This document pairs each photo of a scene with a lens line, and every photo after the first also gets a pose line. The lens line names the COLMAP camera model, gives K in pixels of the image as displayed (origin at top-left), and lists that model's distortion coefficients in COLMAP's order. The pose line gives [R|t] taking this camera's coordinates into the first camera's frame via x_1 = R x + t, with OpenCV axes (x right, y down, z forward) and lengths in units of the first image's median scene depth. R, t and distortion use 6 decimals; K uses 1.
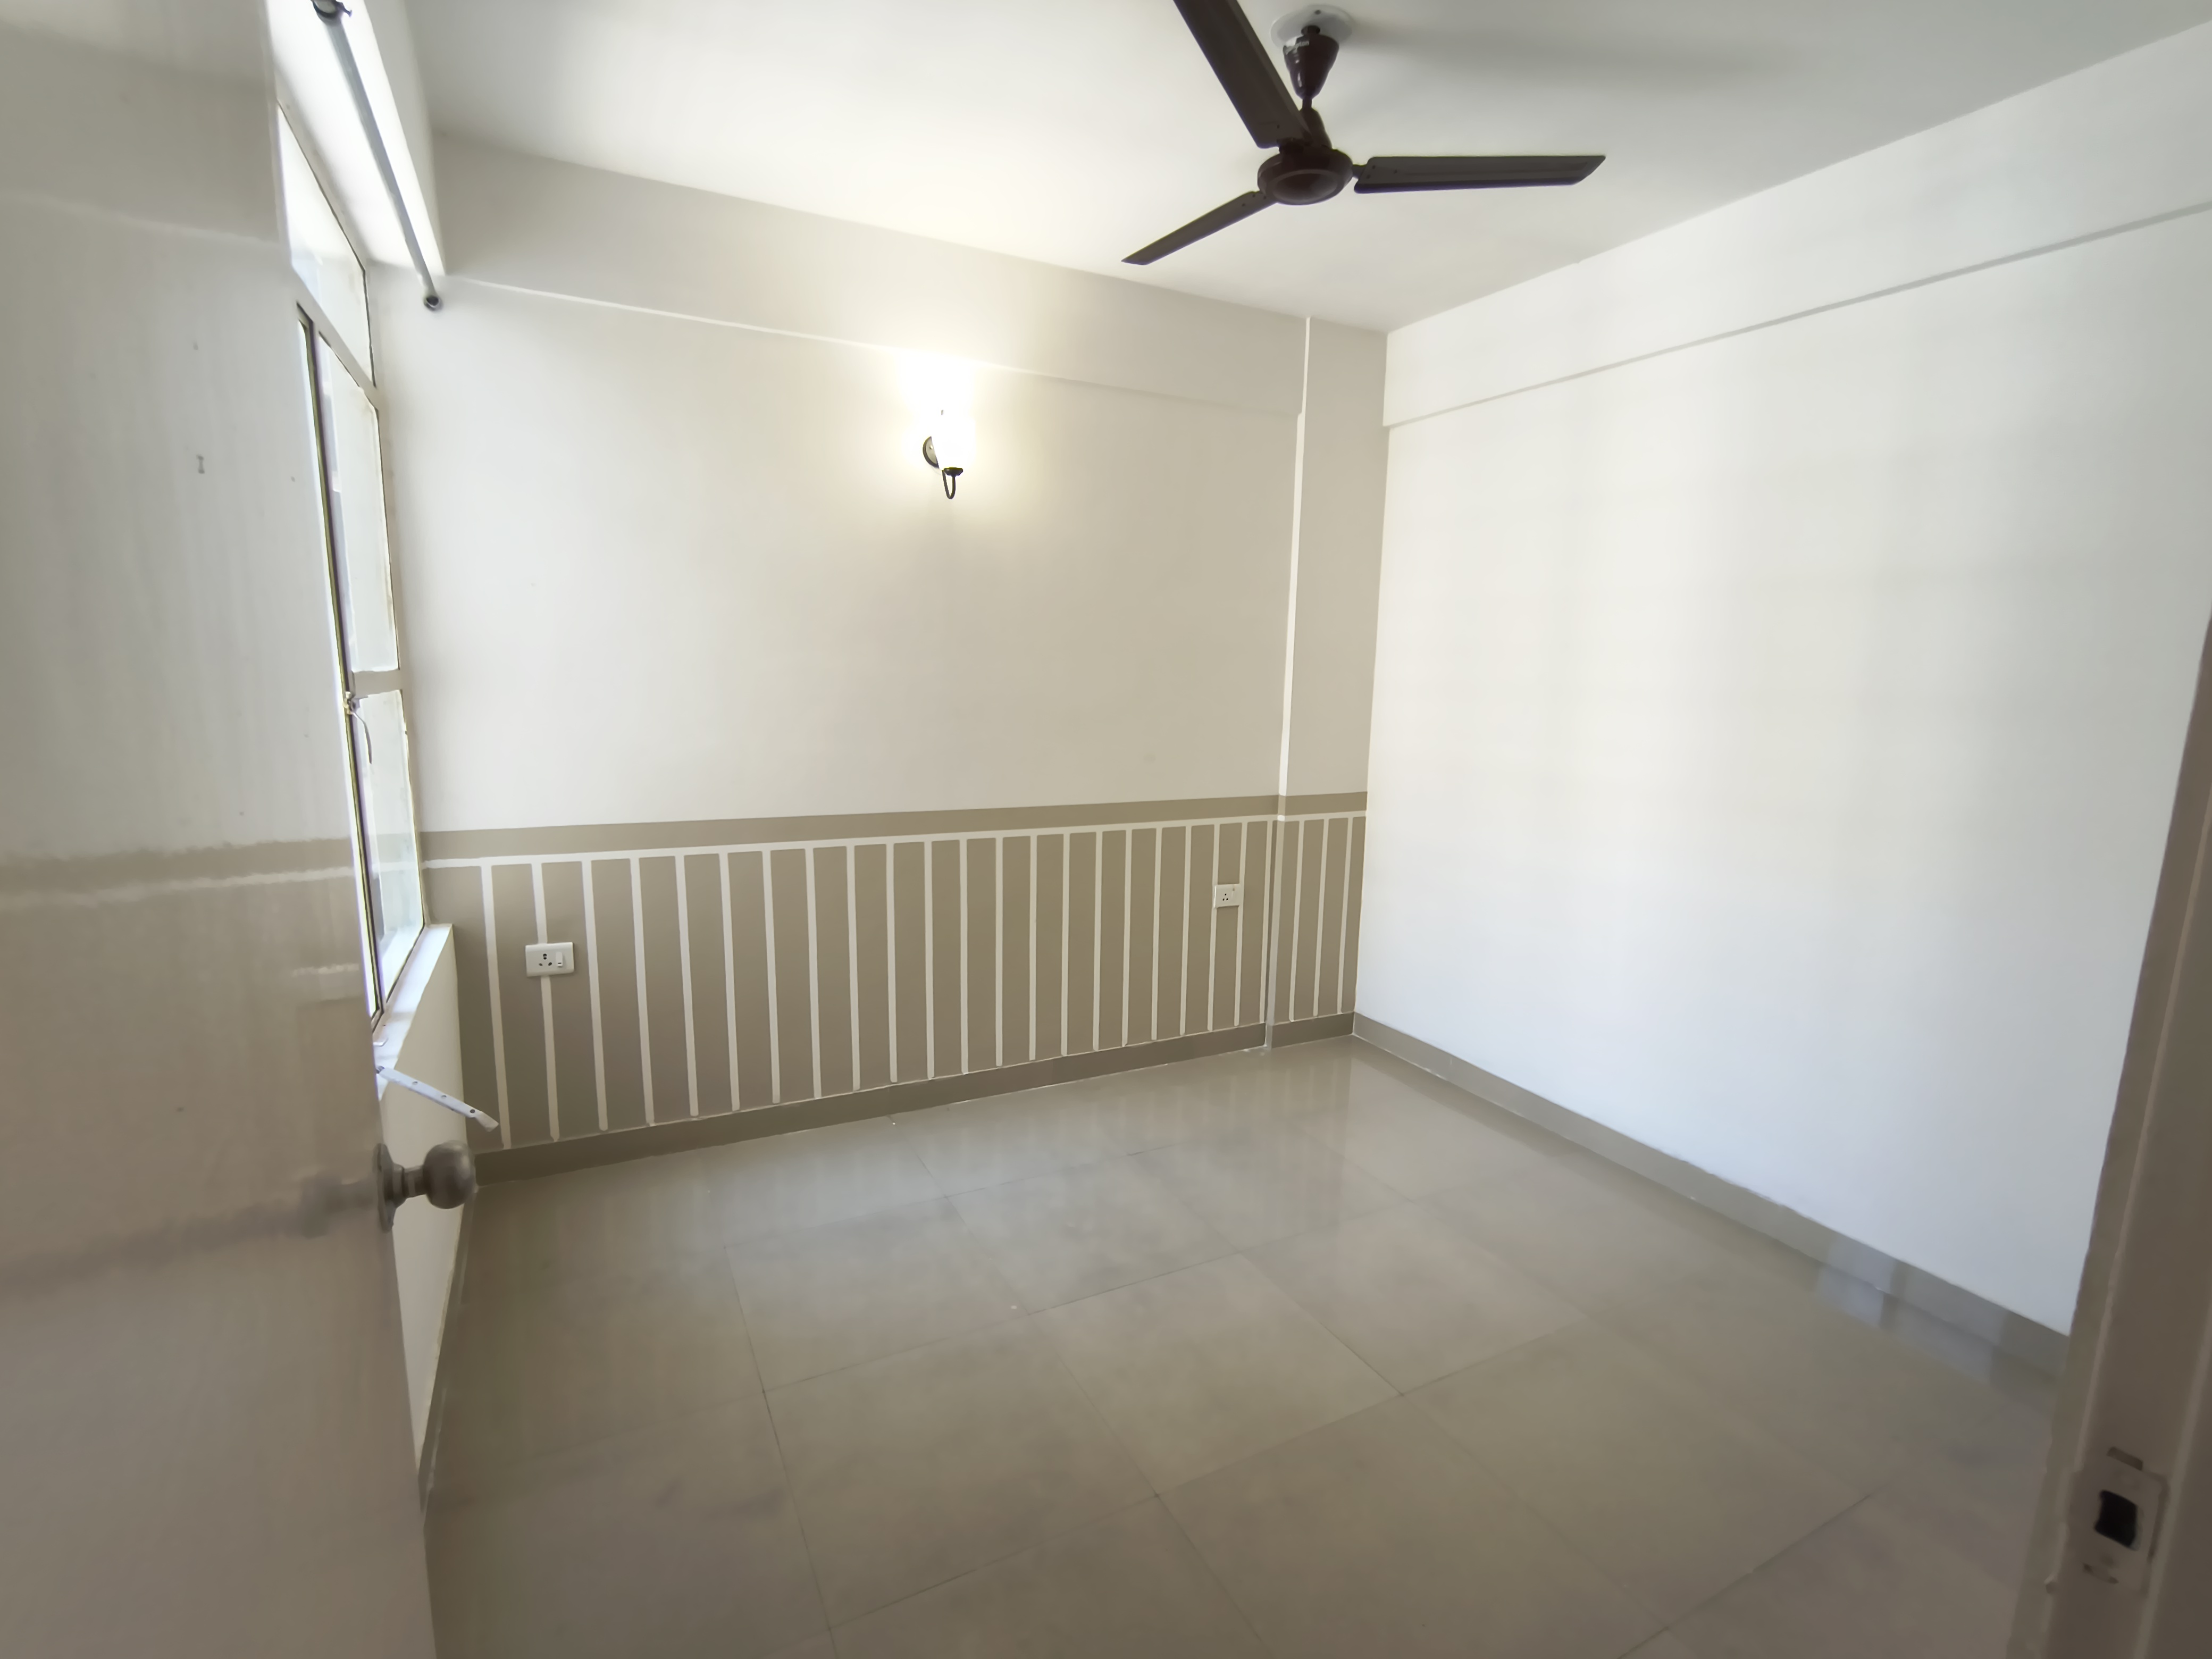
lens RADIAL K [[1019.7, 0, 1108.1], [0, 1019.7, 841.8], [0, 0, 1]] dist [-0.002512, 0.001284]
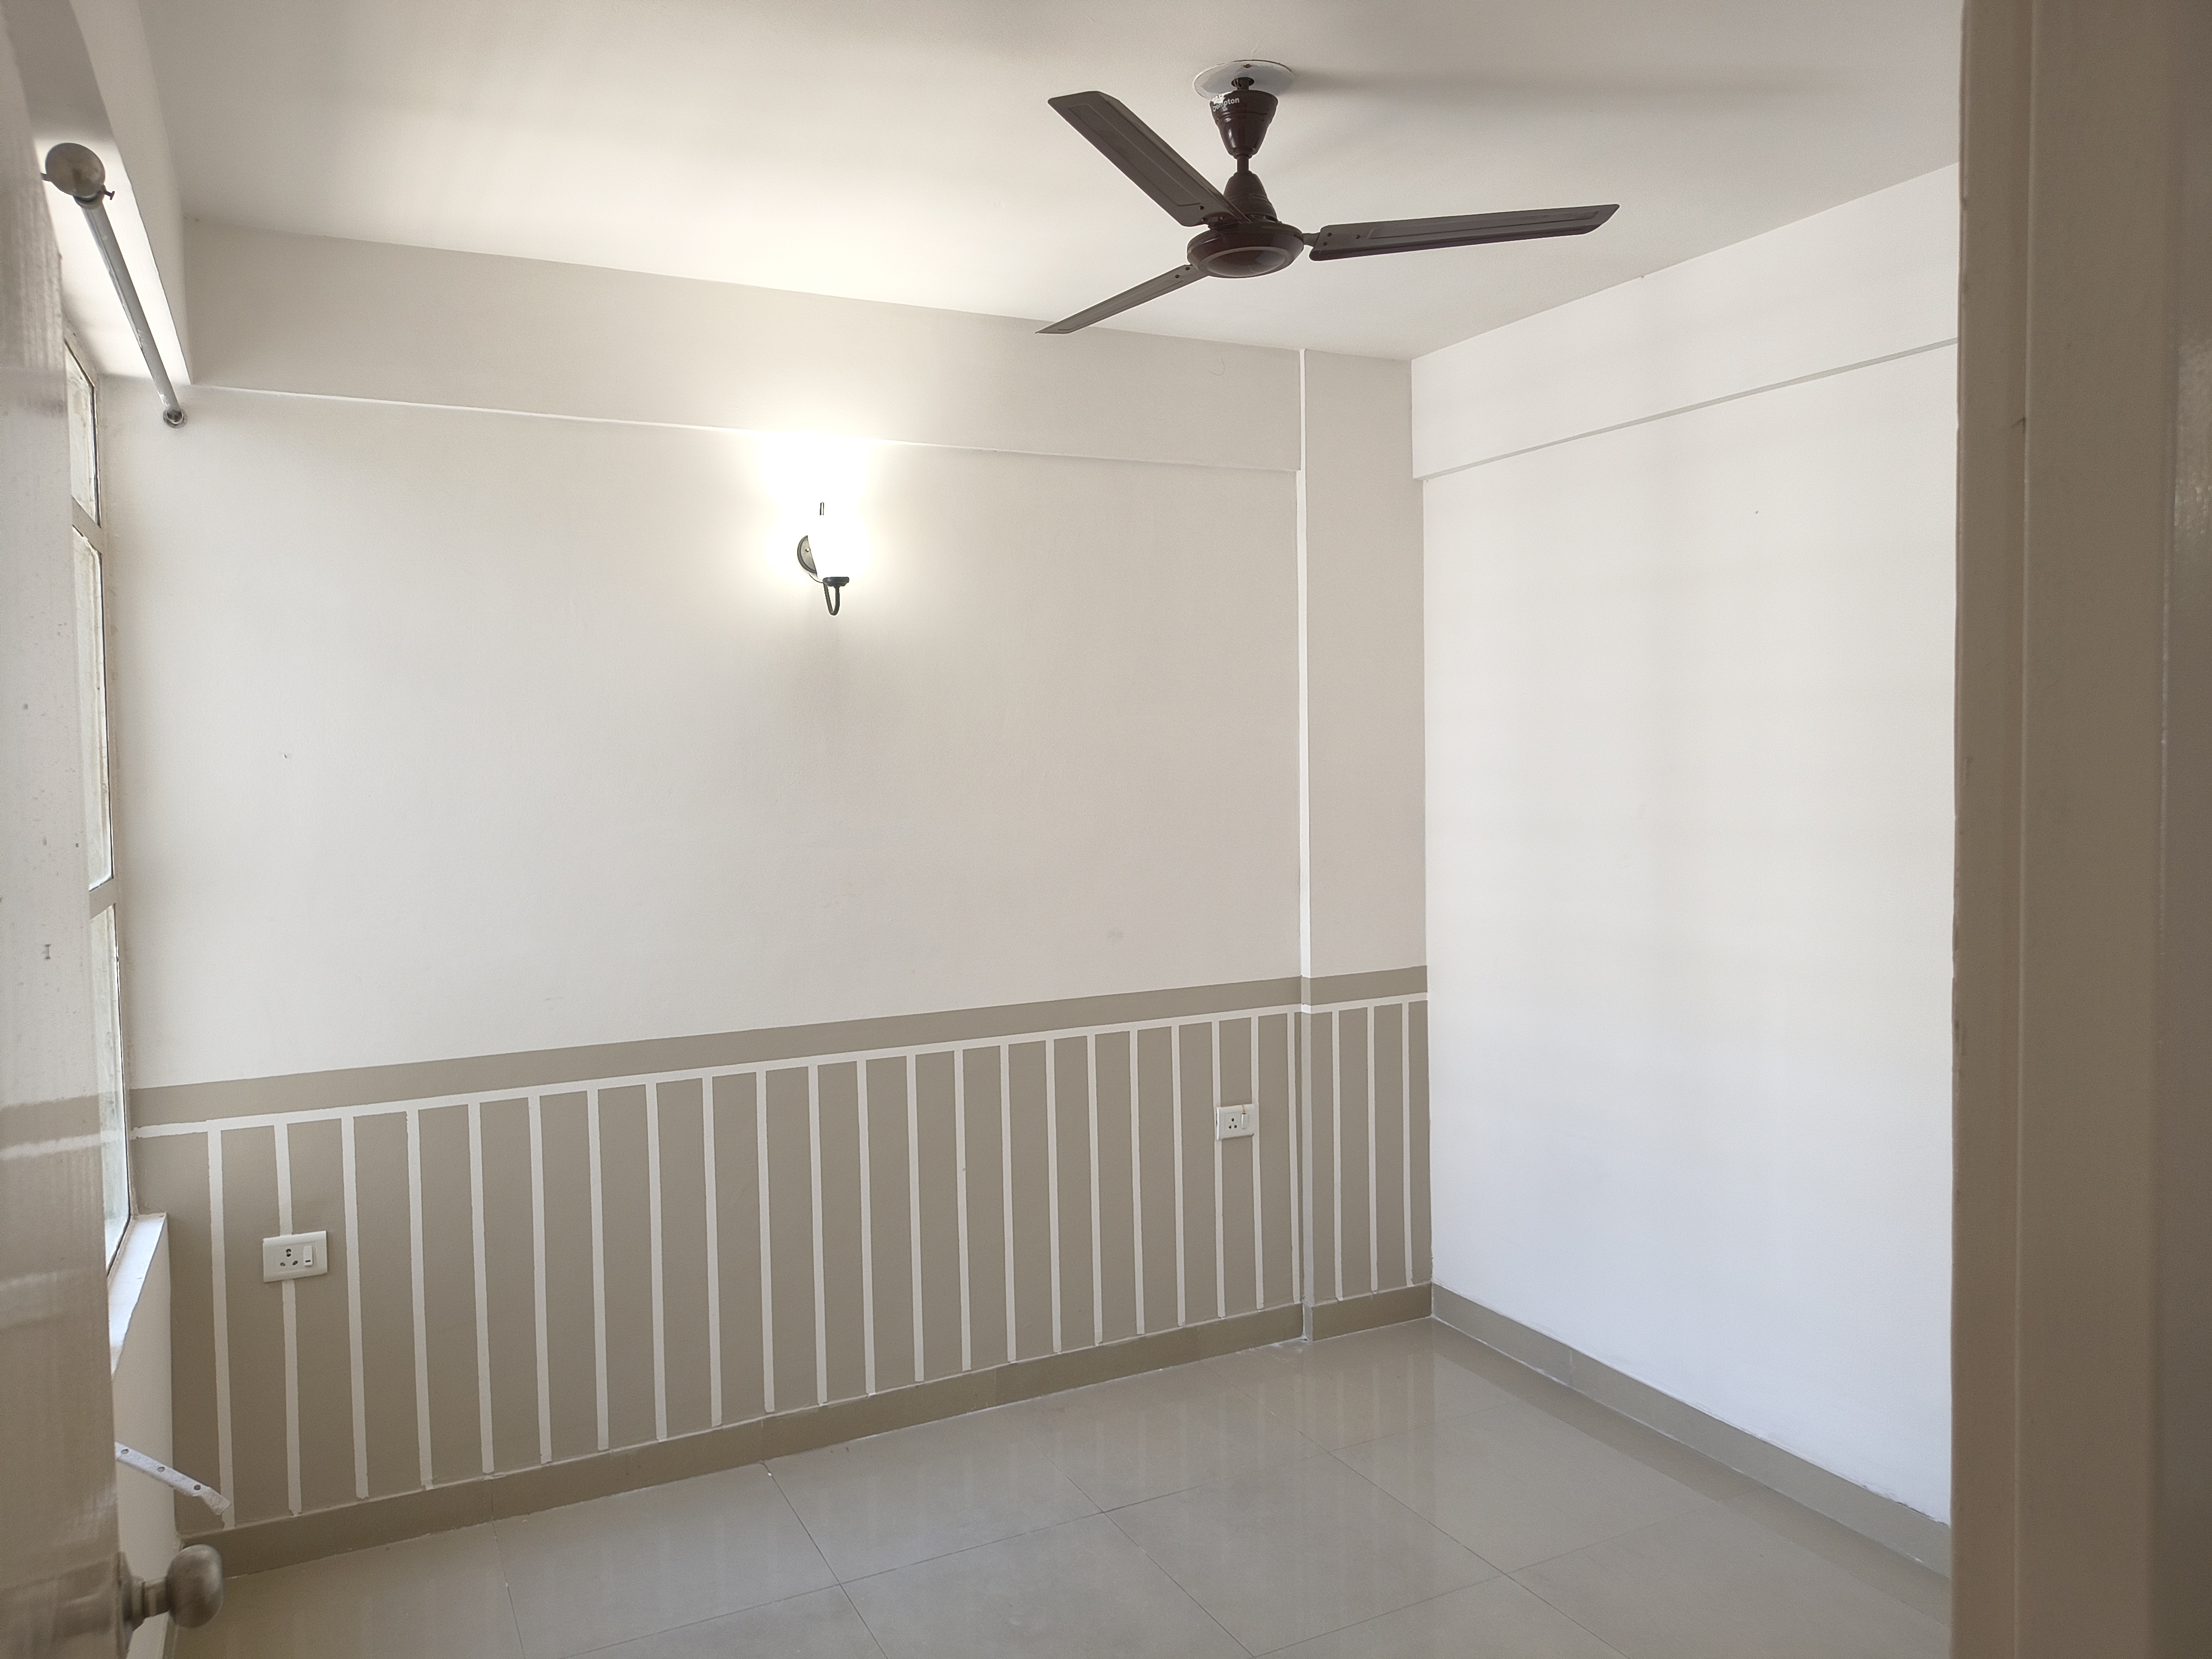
lens RADIAL K [[1500.3, 0, 1066.9], [0, 1500.3, 818.2], [0, 0, 1]] dist [0.048786, -0.063989]
pose [[0.998941, -0.038195, -0.025652, 0.043153], [0.034733, 0.991674, -0.124004, -0.039840], [0.030174, 0.122982, 0.991950, -0.094613]]
